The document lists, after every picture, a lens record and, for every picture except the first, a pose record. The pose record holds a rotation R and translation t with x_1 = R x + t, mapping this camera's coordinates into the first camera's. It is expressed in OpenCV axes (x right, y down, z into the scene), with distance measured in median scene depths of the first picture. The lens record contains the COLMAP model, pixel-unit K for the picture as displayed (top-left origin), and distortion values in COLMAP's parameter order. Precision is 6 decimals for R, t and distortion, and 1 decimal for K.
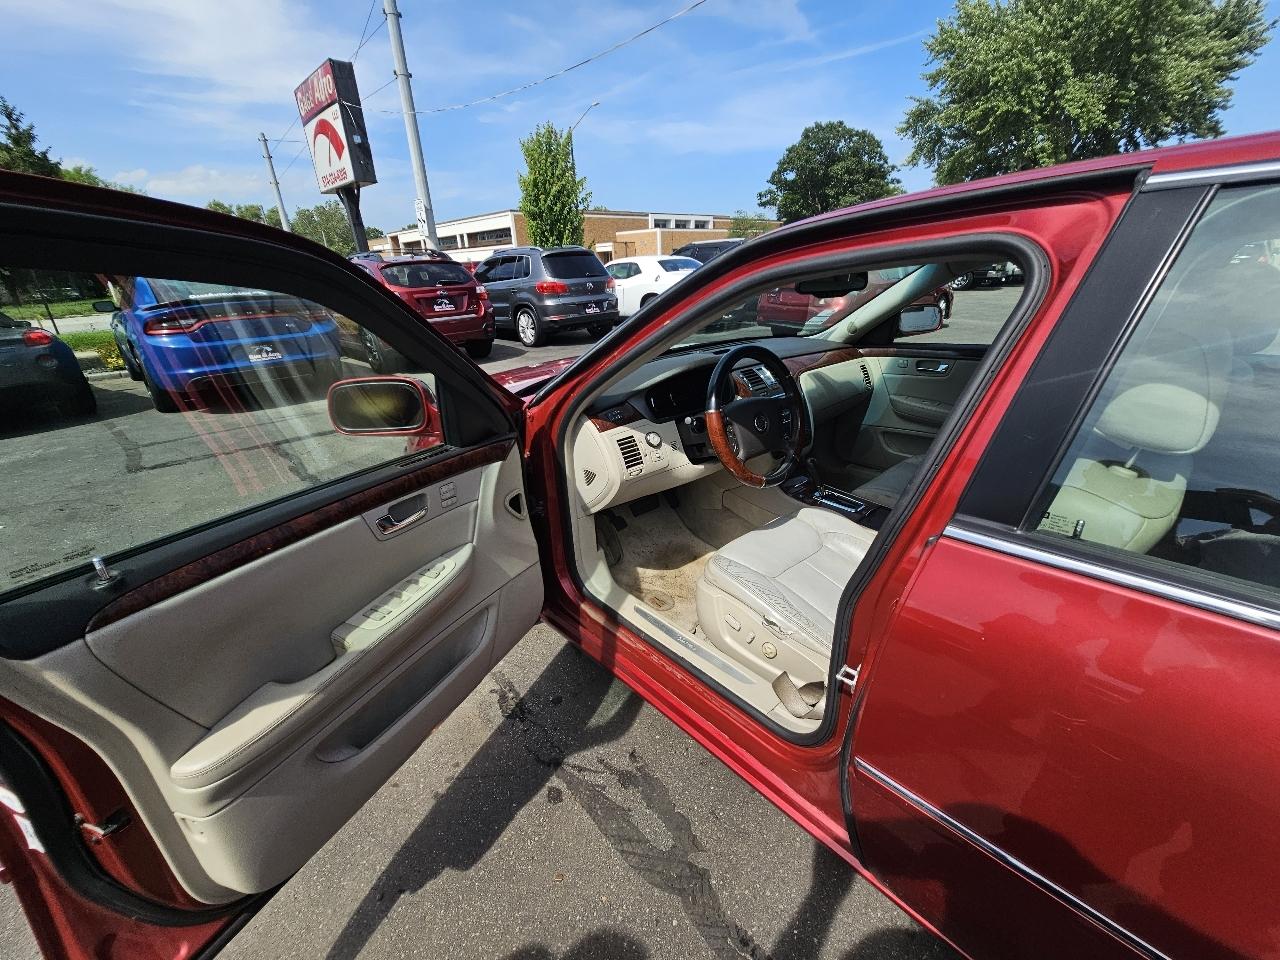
lens RADIAL K [[519.7, 0, 639.6], [0, 519.7, 482.4], [0, 0, 1]] dist [-0.000413, -0.000541]
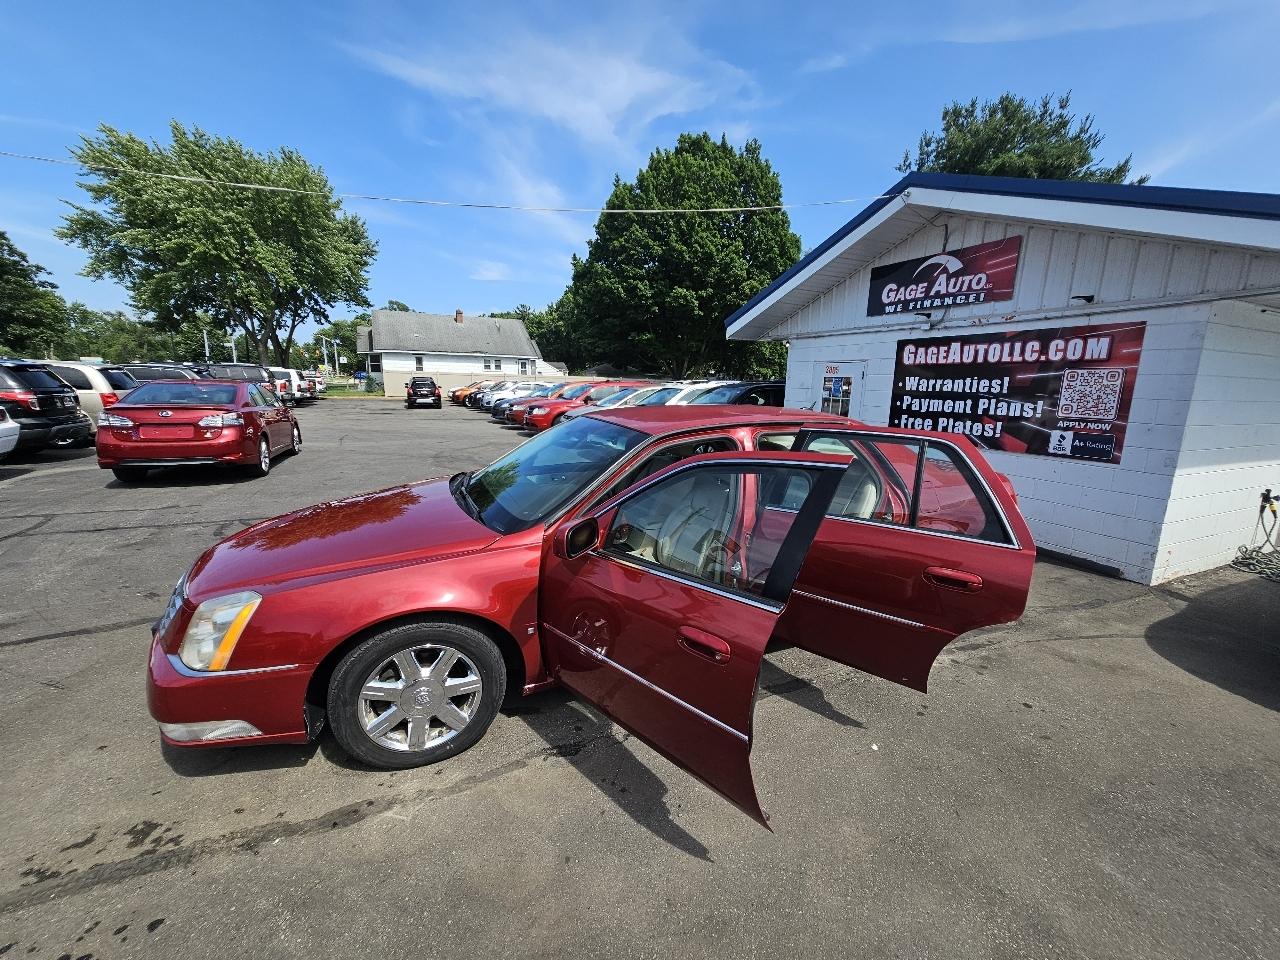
lens RADIAL K [[519.7, 0, 639.6], [0, 519.7, 482.4], [0, 0, 1]] dist [-0.000413, -0.000541]
pose [[0.307322, -0.140980, 0.941104, -0.080480], [0.337494, 0.940826, 0.030728, -0.011906], [-0.889747, 0.308174, 0.336717, 0.009664]]
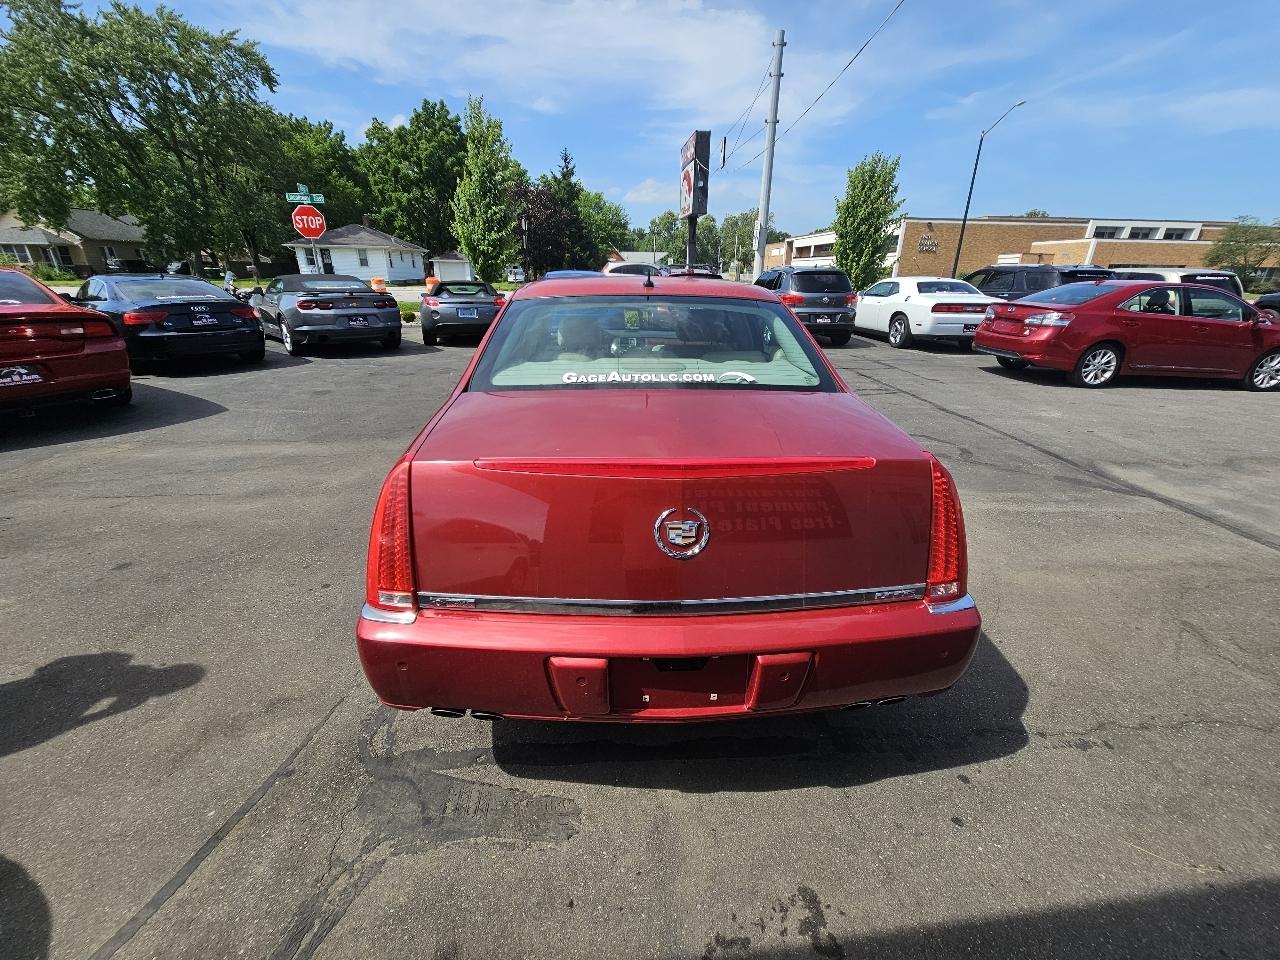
lens RADIAL K [[516.6, 0, 640.0], [0, 516.6, 480.0], [0, 0, 1]] dist [0.000144, -0.000336]
pose [[0.776693, 0.279075, -0.564682, 0.112351], [-0.283804, 0.955386, 0.081809, 0.012462], [0.562320, 0.096719, 0.821244, -0.053753]]
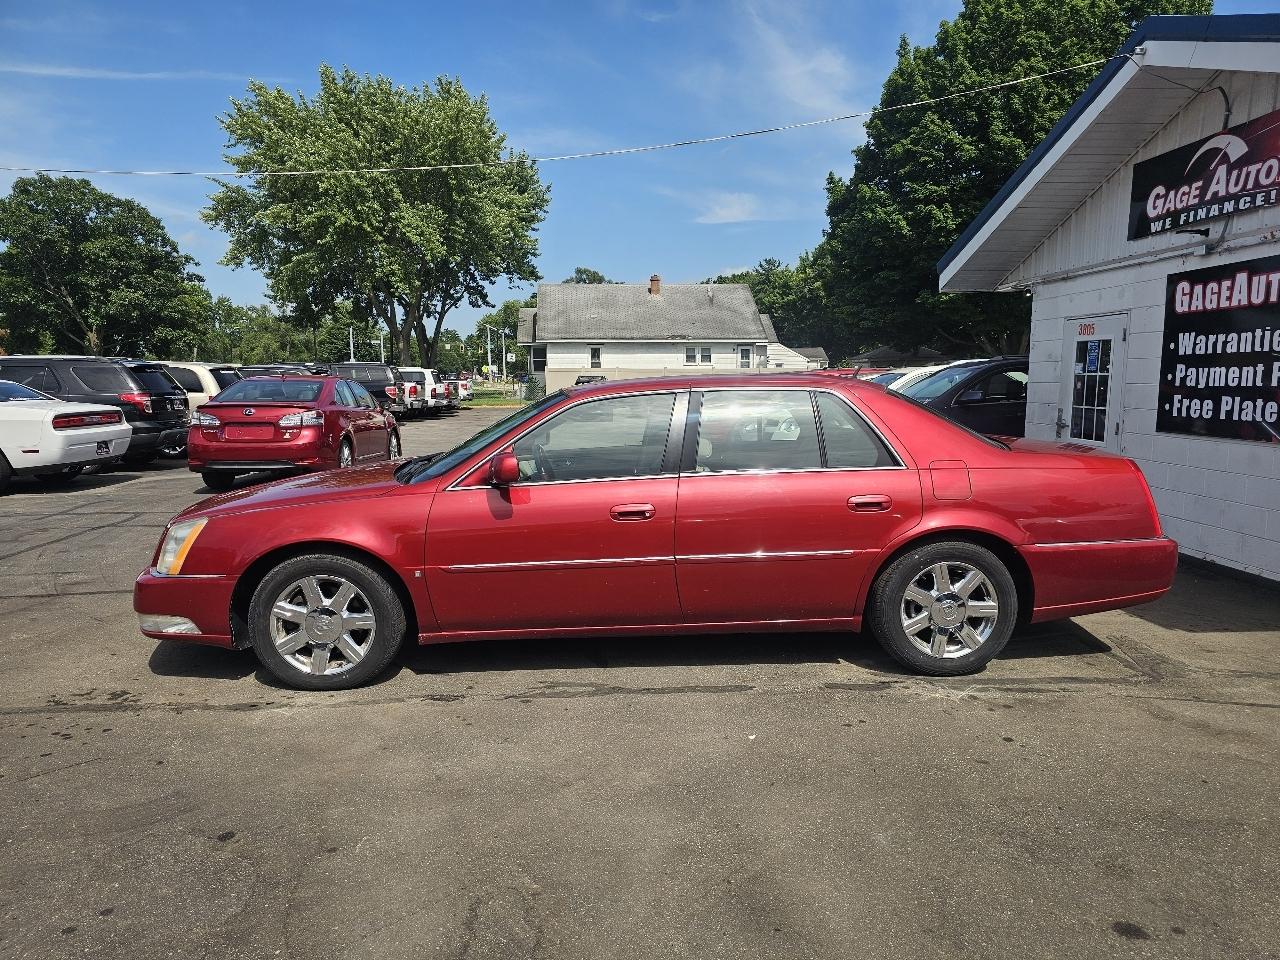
lens RADIAL K [[857.6, 0, 644.4], [0, 857.6, 496.4], [0, 0, 1]] dist [0.046254, -0.041262]
pose [[0.625486, -0.075650, 0.776559, -0.097714], [0.286721, 0.947936, -0.138597, 0.023100], [-0.725644, 0.309346, 0.614611, -0.056253]]
